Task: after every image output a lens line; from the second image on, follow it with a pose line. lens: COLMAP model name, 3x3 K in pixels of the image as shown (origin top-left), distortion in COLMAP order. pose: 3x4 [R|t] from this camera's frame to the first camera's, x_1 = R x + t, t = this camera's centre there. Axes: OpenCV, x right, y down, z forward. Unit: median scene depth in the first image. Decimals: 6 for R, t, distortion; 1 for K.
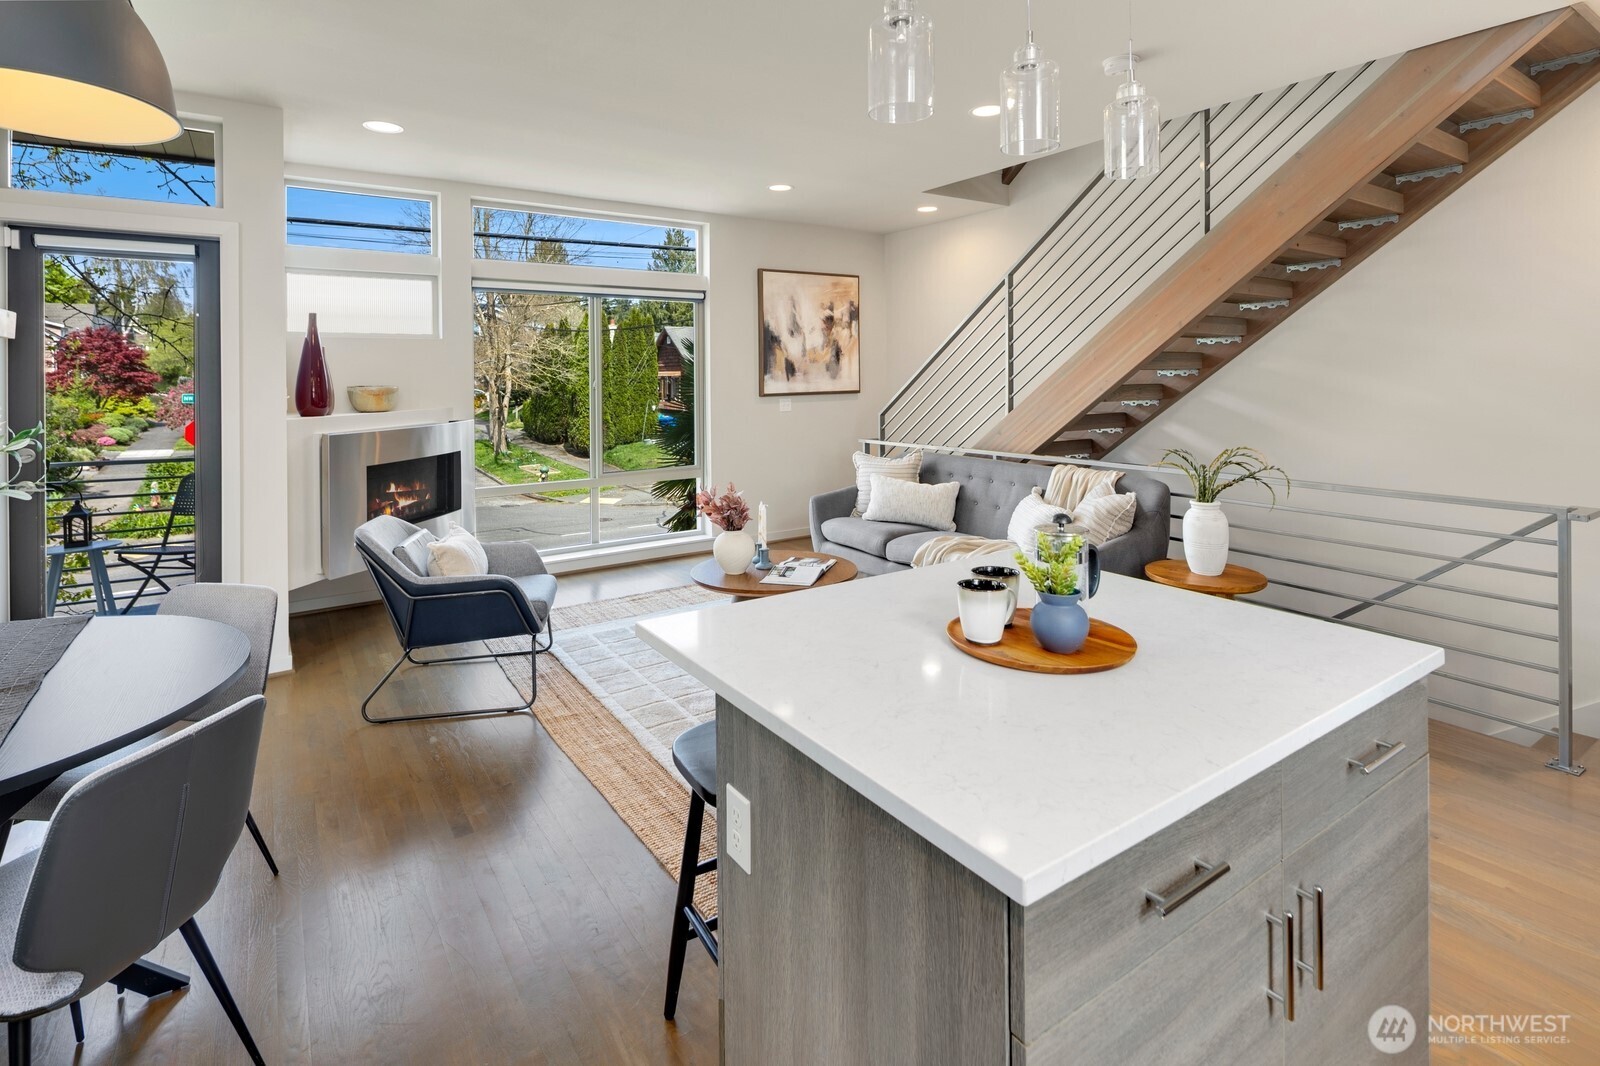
lens RADIAL K [[792.1, 0, 809.0], [0, 792.1, 378.9], [0, 0, 1]] dist [0.002664, -0.003661]
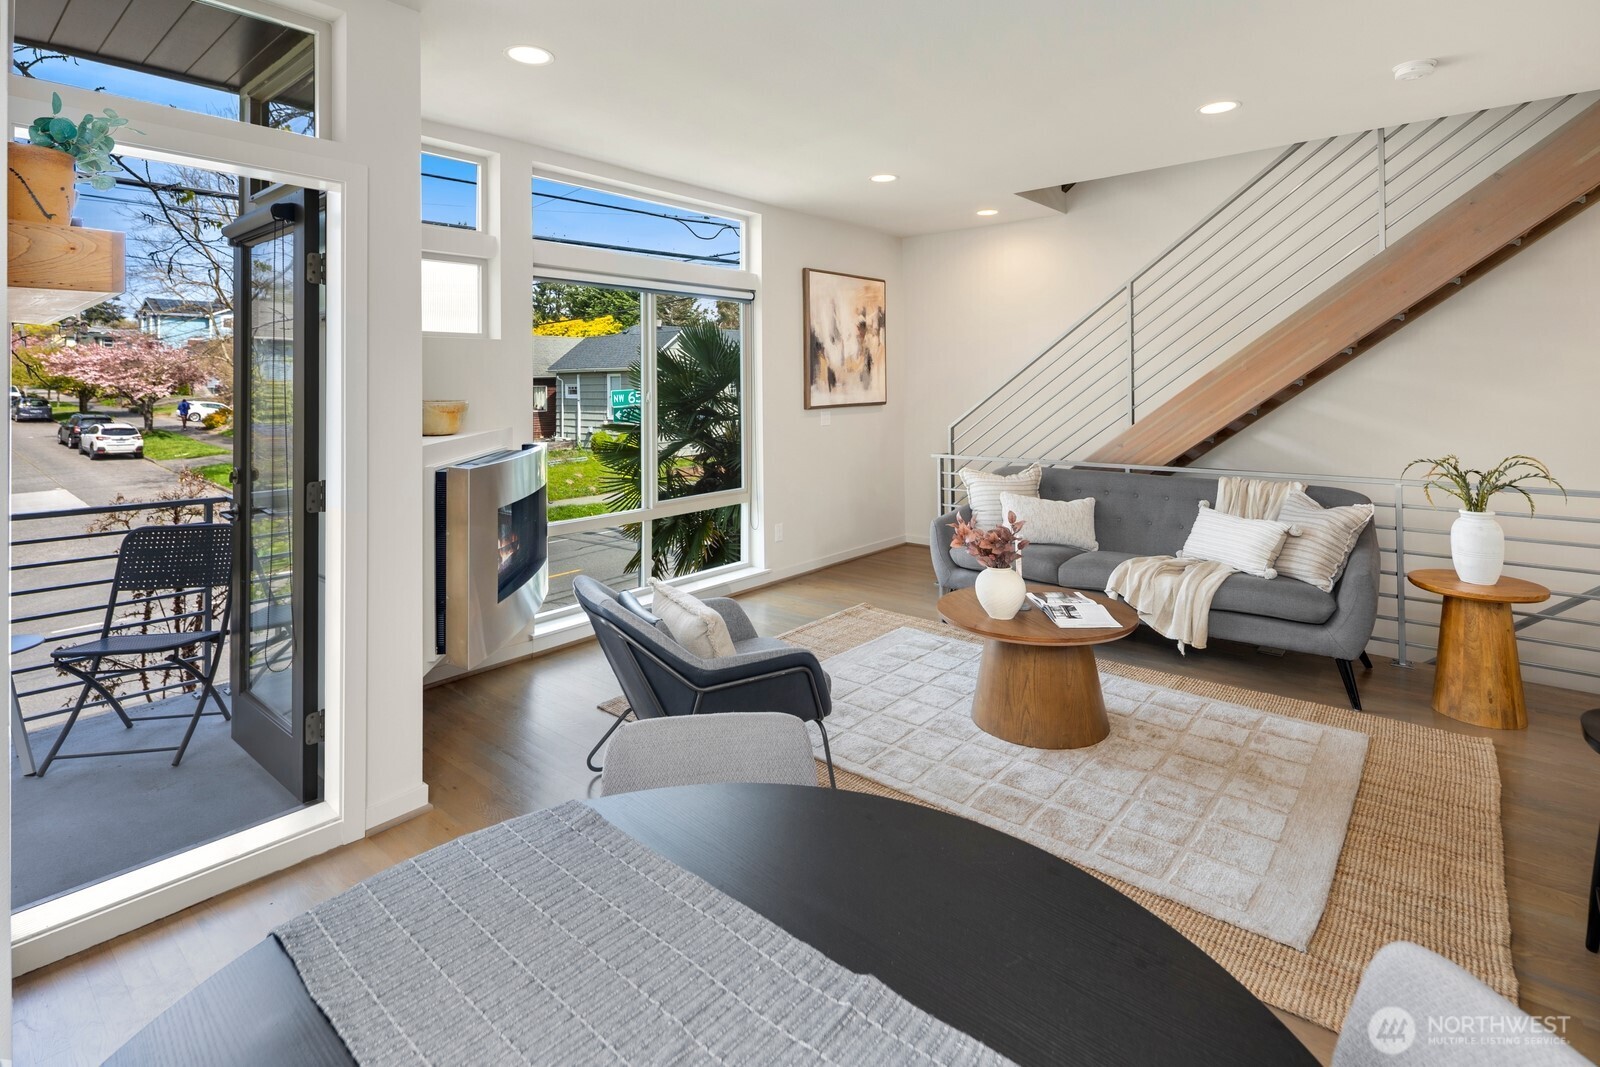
lens RADIAL K [[792.1, 0, 805.3], [0, 792.1, 377.3], [0, 0, 1]] dist [0.002664, -0.003661]
pose [[0.964482, 0.002264, 0.264139, -0.302705], [0.001803, 0.999884, -0.015154, -0.000701], [-0.264143, 0.015092, 0.964365, 0.130526]]
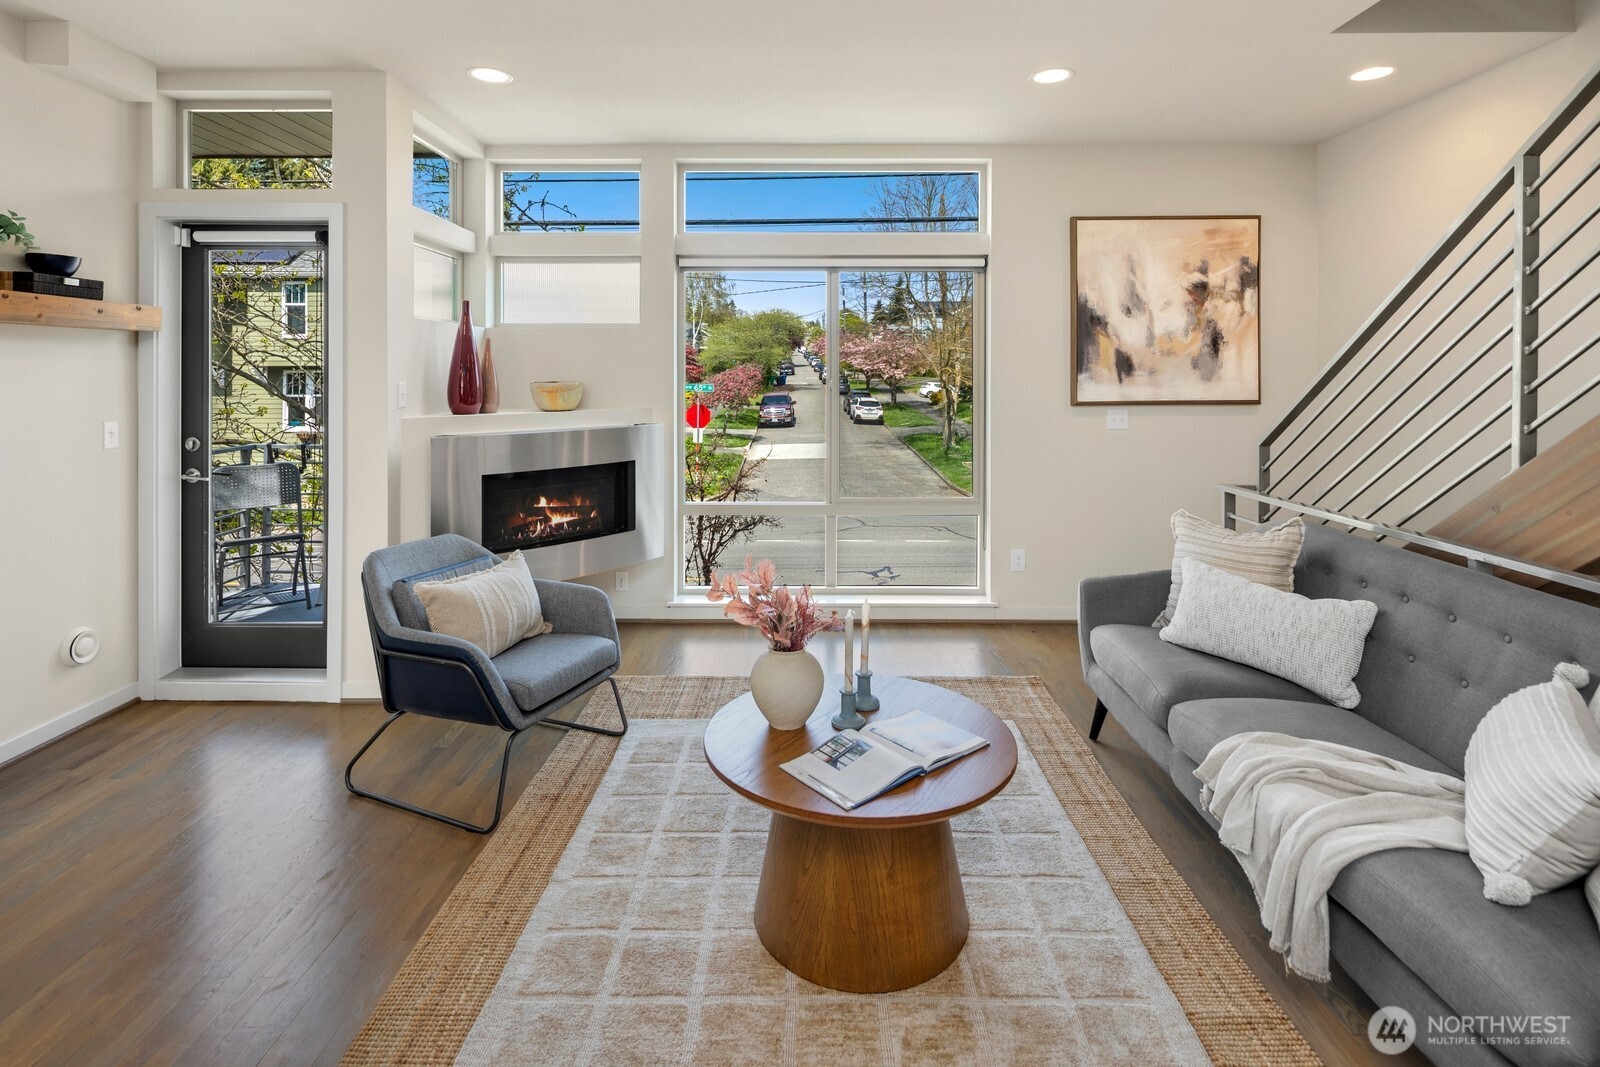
lens RADIAL K [[792.1, 0, 794.5], [0, 792.1, 377.9], [0, 0, 1]] dist [0.002664, -0.003661]
pose [[0.819305, 0.013647, -0.573195, 0.133217], [-0.010942, 0.999907, 0.008167, -0.004521], [0.573253, -0.000419, 0.819378, 0.310236]]
